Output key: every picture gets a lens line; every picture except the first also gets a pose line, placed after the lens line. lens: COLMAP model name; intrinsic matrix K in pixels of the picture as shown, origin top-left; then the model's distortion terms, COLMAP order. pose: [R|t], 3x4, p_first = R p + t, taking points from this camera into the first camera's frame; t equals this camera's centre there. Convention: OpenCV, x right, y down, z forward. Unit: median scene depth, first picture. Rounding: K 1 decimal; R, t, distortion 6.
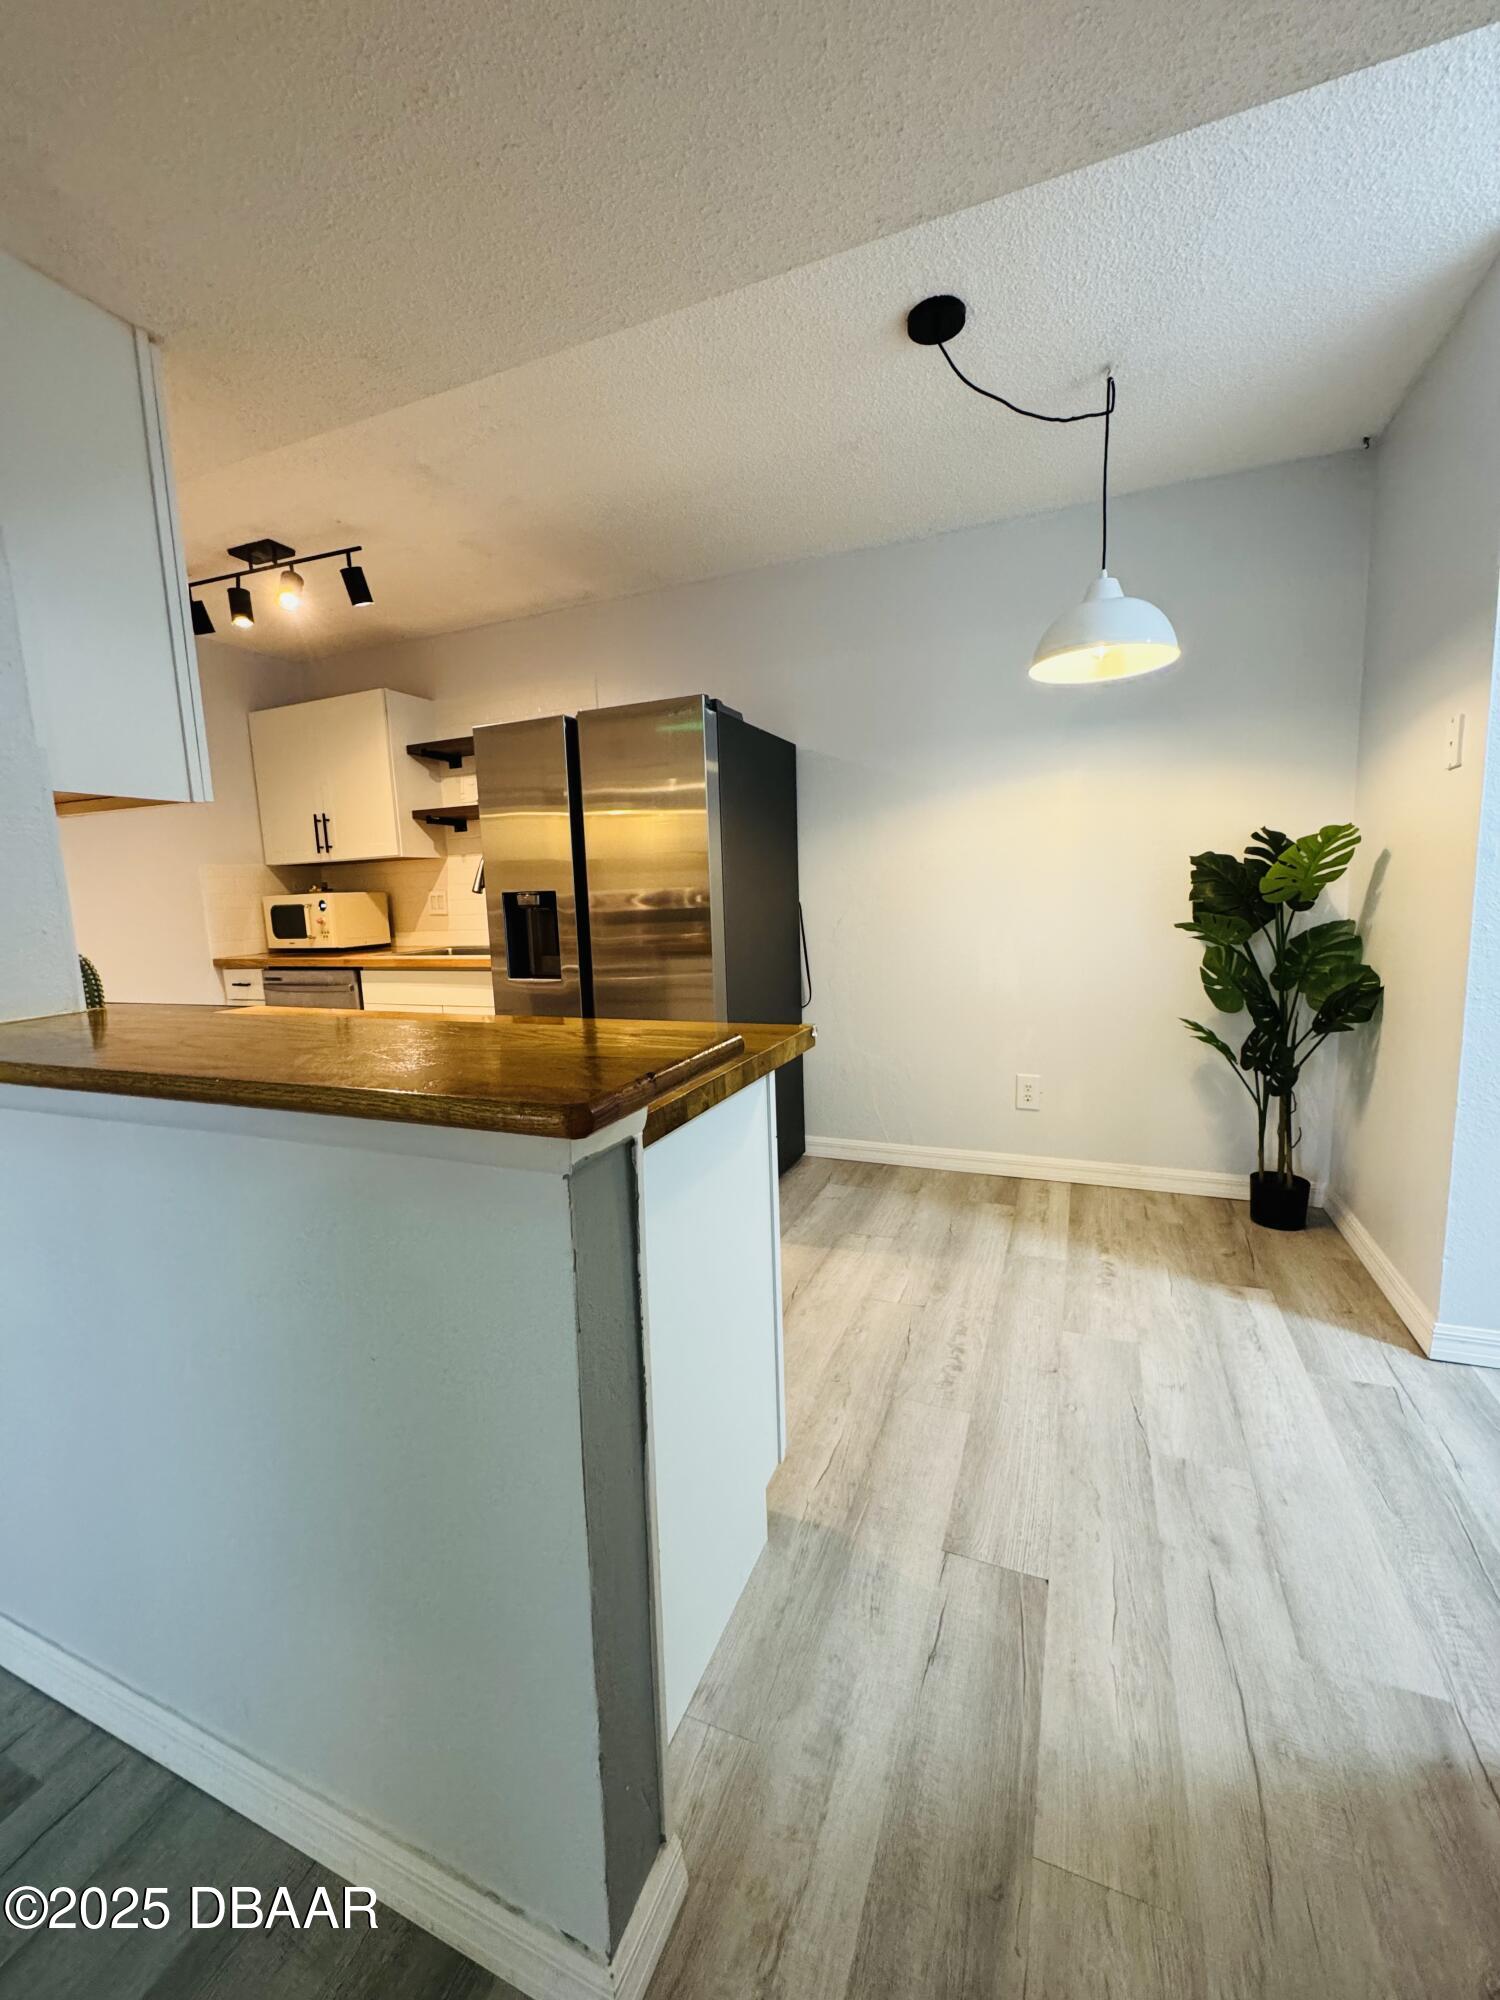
lens RADIAL K [[797.5, 0, 743.9], [0, 797.5, 1002.1], [0, 0, 1]] dist [-0.008842, -0.000125]
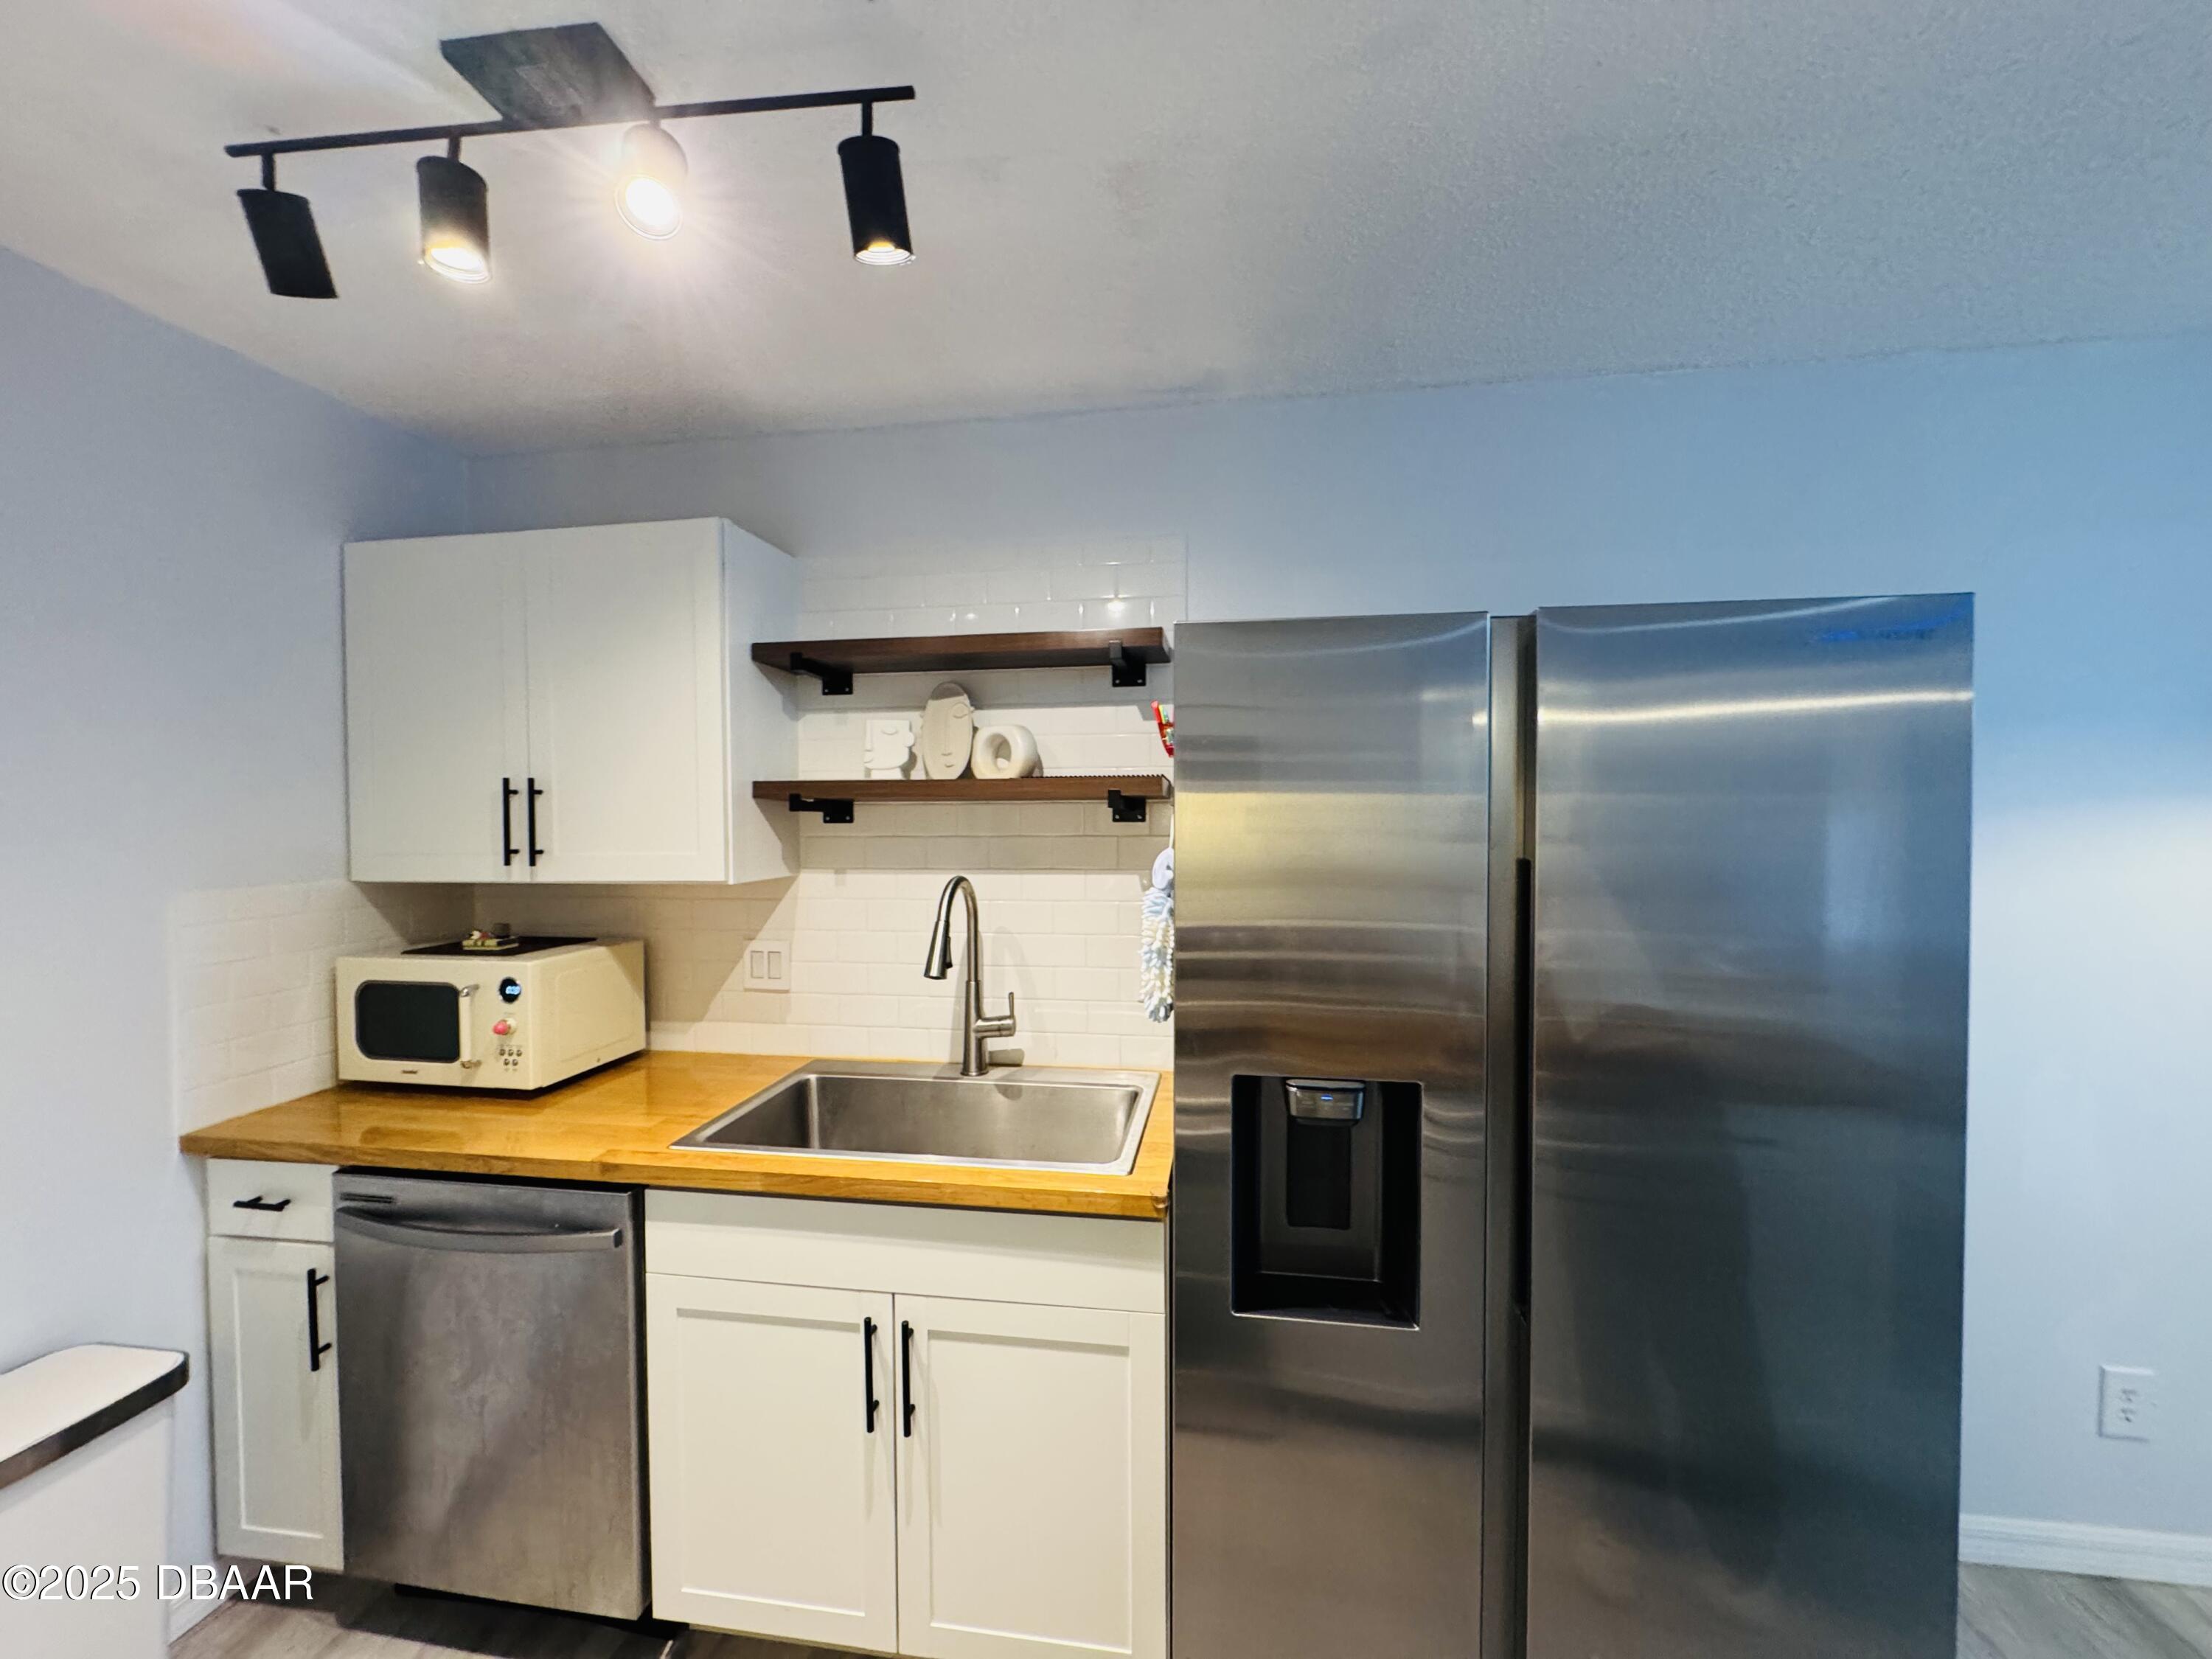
lens RADIAL K [[882.0, 0, 1113.5], [0, 882.0, 831.4], [0, 0, 1]] dist [-0.008842, -0.000125]
pose [[0.967044, 0.029699, 0.252872, -0.338696], [0.002401, 0.992066, -0.125698, -0.145310], [-0.254599, 0.122163, 0.959300, 0.456802]]
